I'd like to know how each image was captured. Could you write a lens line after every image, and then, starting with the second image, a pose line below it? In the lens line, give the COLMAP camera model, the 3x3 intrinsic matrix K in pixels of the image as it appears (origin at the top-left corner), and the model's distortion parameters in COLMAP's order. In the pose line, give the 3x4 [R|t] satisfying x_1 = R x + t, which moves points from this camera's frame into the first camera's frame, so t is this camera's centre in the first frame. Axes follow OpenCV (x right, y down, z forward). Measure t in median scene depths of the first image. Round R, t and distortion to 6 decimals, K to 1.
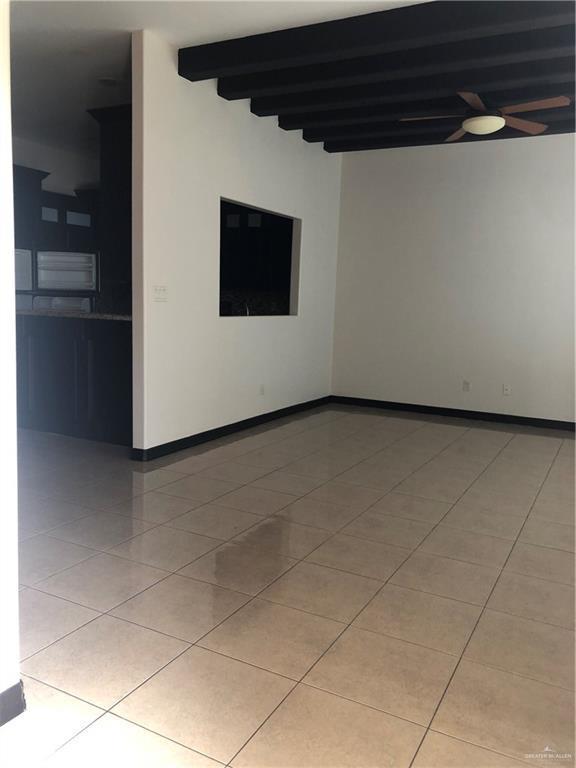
lens RADIAL K [[624.7, 0, 285.9], [0, 624.7, 380.8], [0, 0, 1]] dist [0.009382, 0.005043]
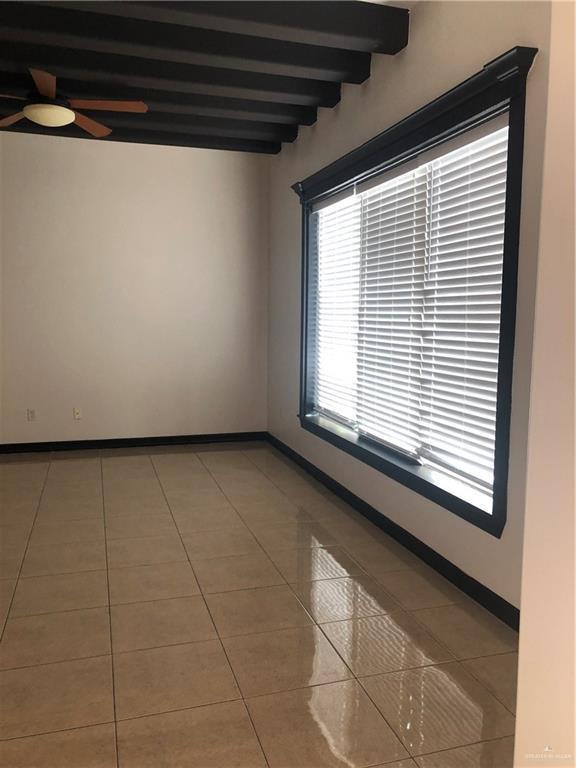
lens RADIAL K [[624.7, 0, 288.0], [0, 624.7, 381.5], [0, 0, 1]] dist [0.009382, 0.005043]
pose [[0.698748, -0.096619, 0.708813, -0.102147], [0.101964, 0.994172, 0.035000, -0.044053], [-0.708064, 0.047817, 0.704528, 0.186647]]
